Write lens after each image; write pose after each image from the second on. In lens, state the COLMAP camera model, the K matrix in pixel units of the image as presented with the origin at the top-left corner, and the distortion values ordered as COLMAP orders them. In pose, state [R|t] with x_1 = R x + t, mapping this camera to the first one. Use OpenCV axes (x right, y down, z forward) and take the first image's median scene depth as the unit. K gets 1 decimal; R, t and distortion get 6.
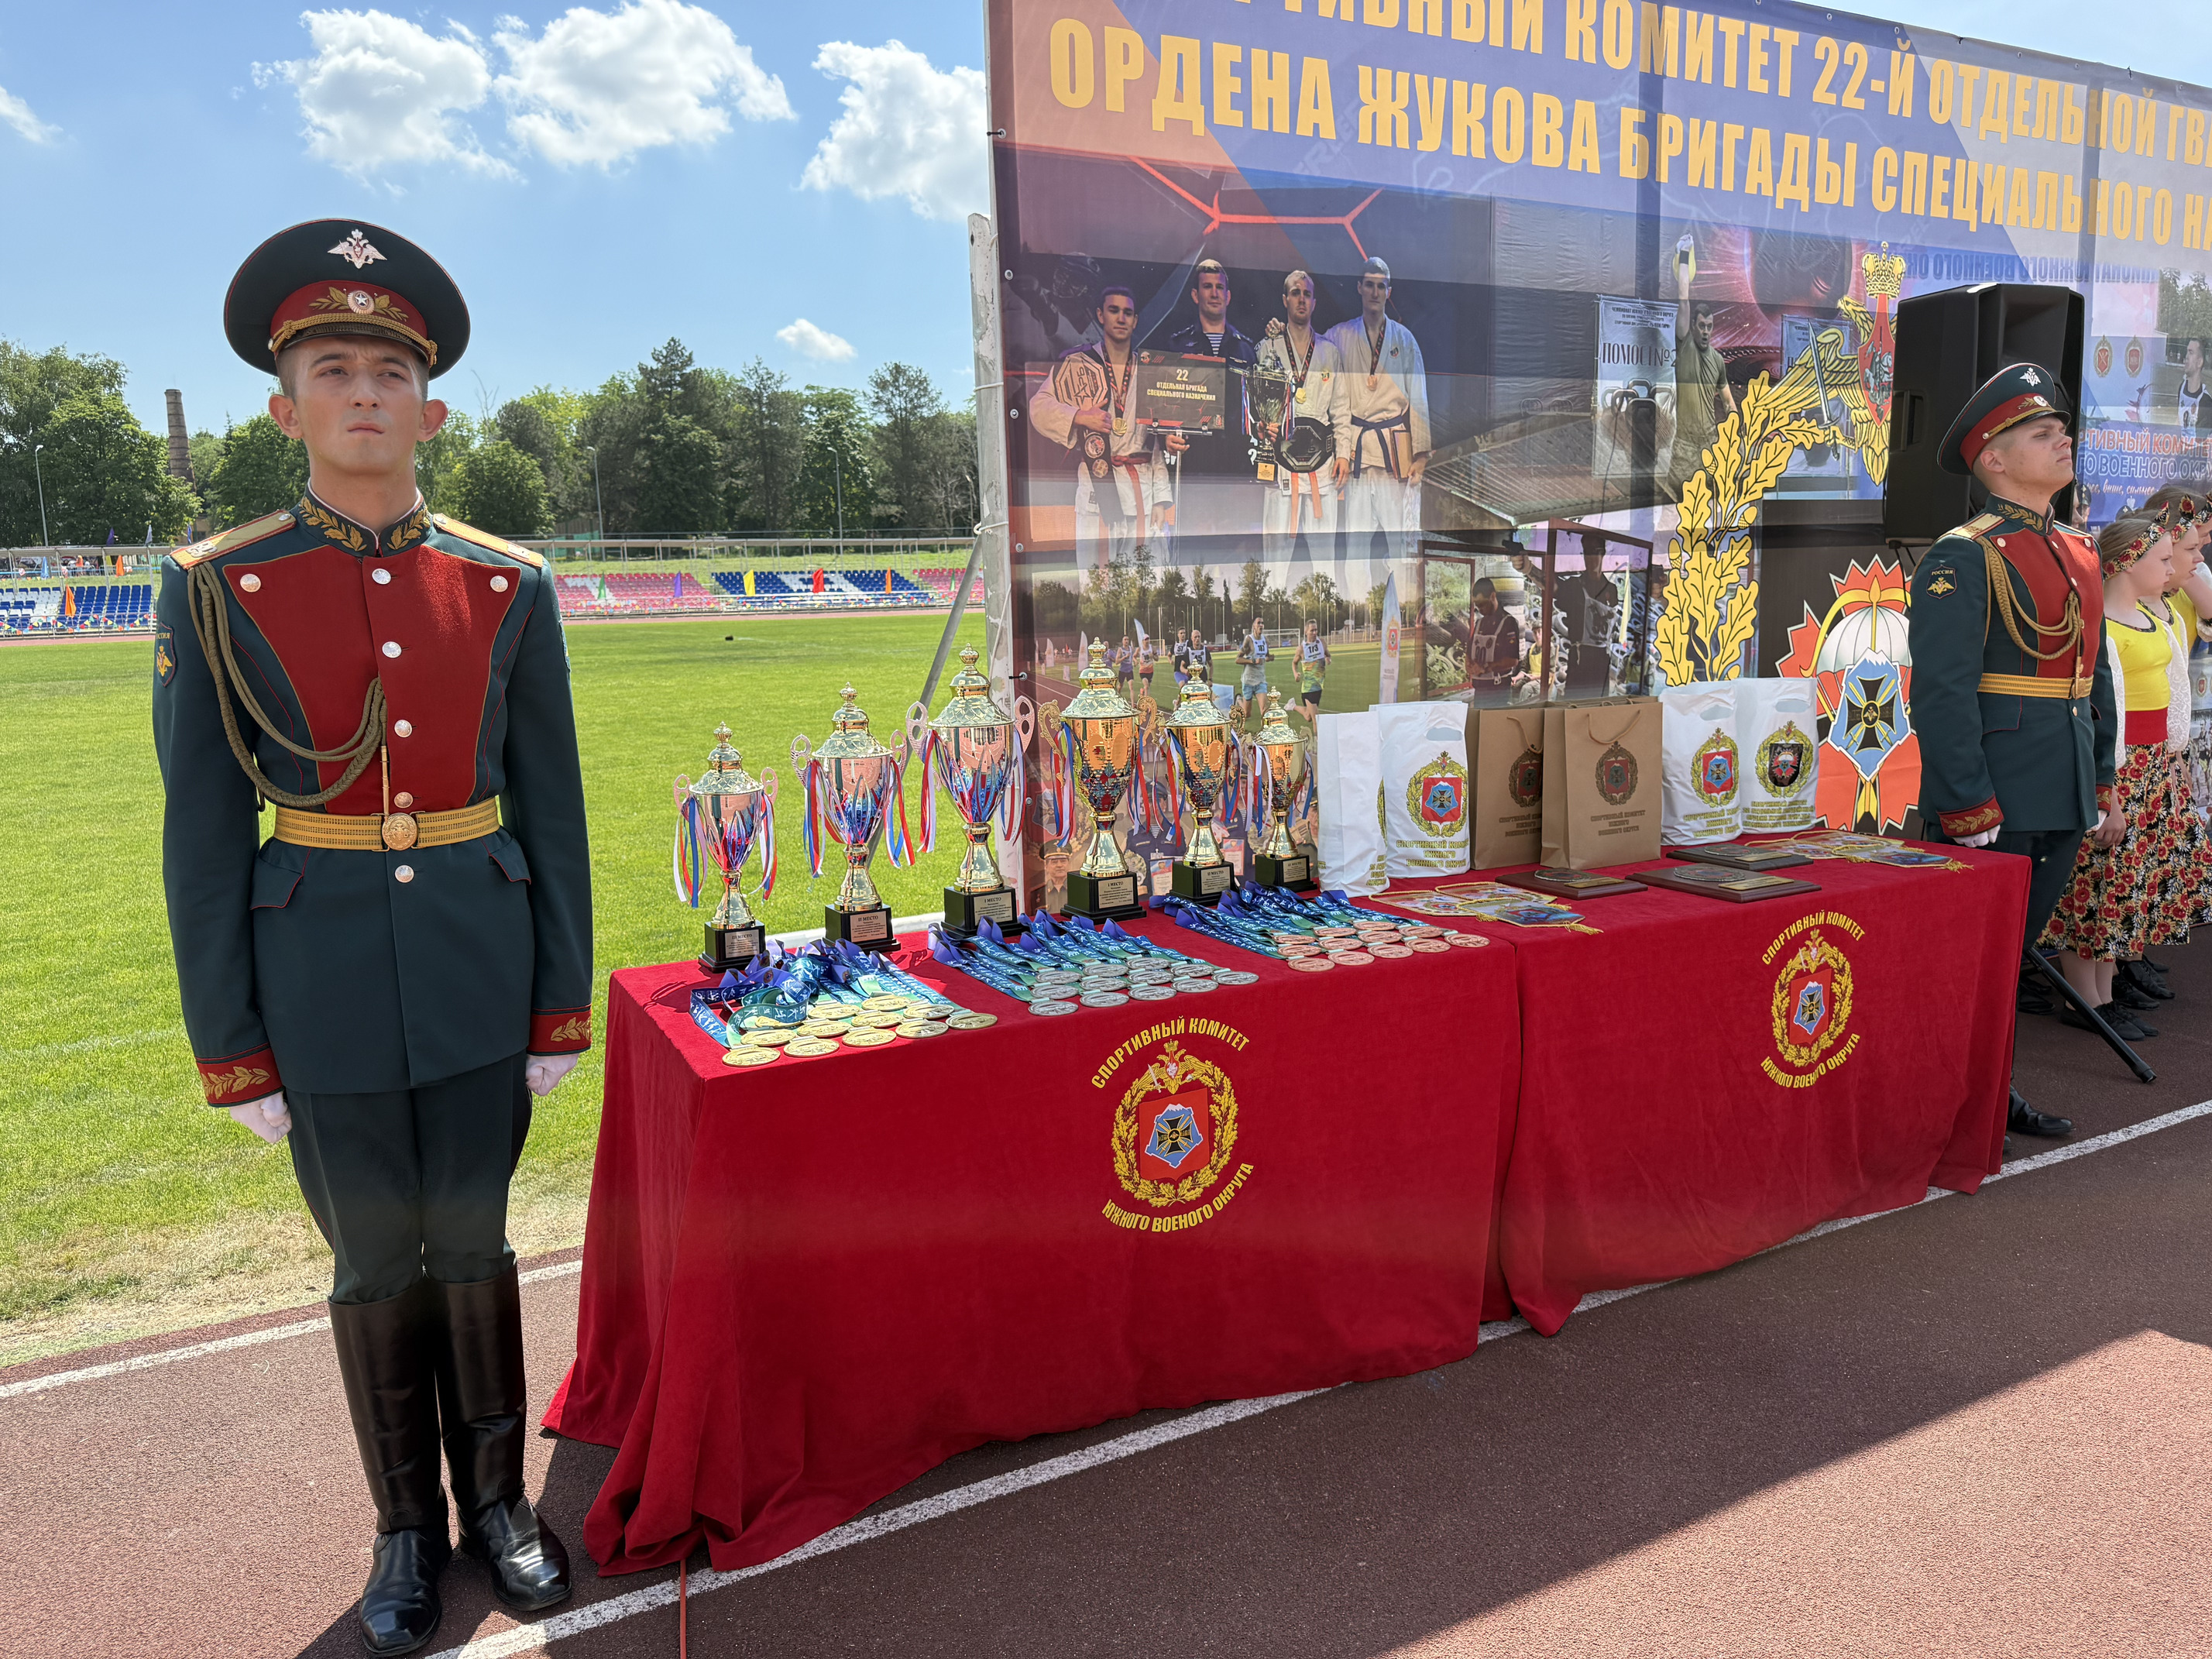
lens RADIAL K [[1553.4, 0, 1110.4], [0, 1553.4, 829.7], [0, 0, 1]] dist [0.030942, -0.046710]
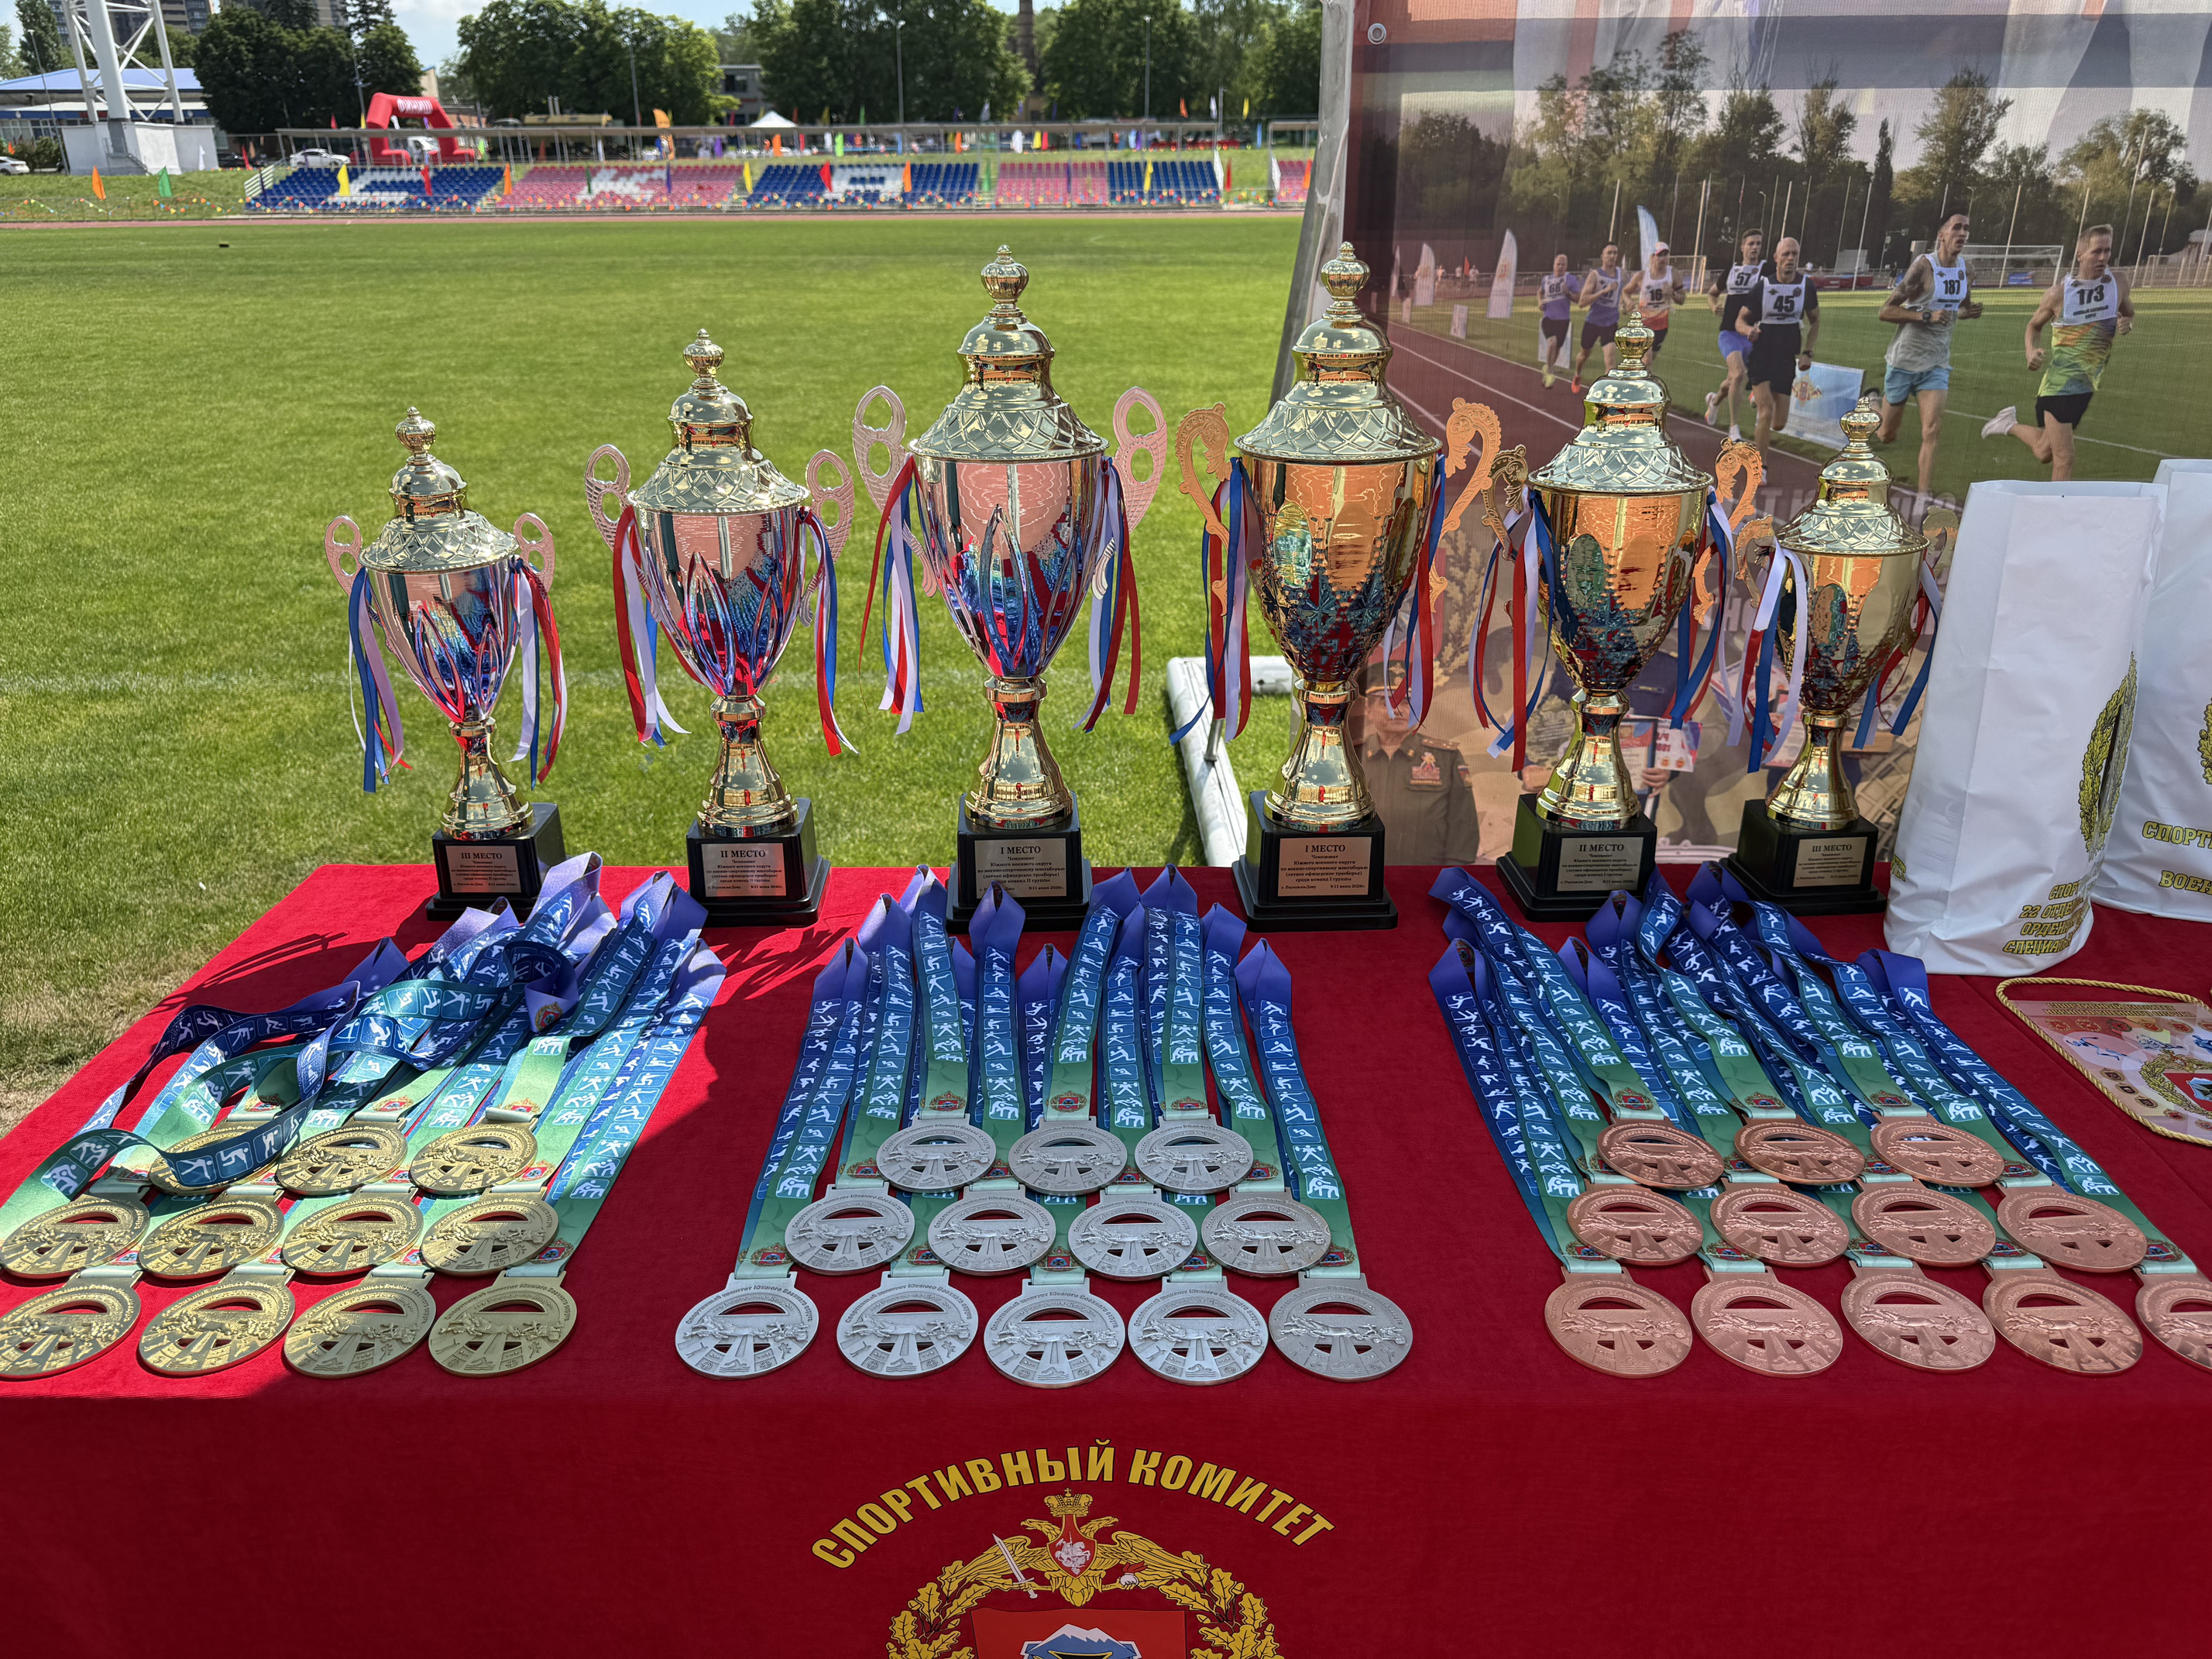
lens RADIAL K [[1553.4, 0, 1102.6], [0, 1553.4, 844.1], [0, 0, 1]] dist [0.030942, -0.046710]
pose [[0.883511, 0.202663, -0.422298, 0.111682], [-0.092398, 0.959246, 0.267038, -0.065190], [0.459206, -0.196912, 0.866230, 0.503422]]
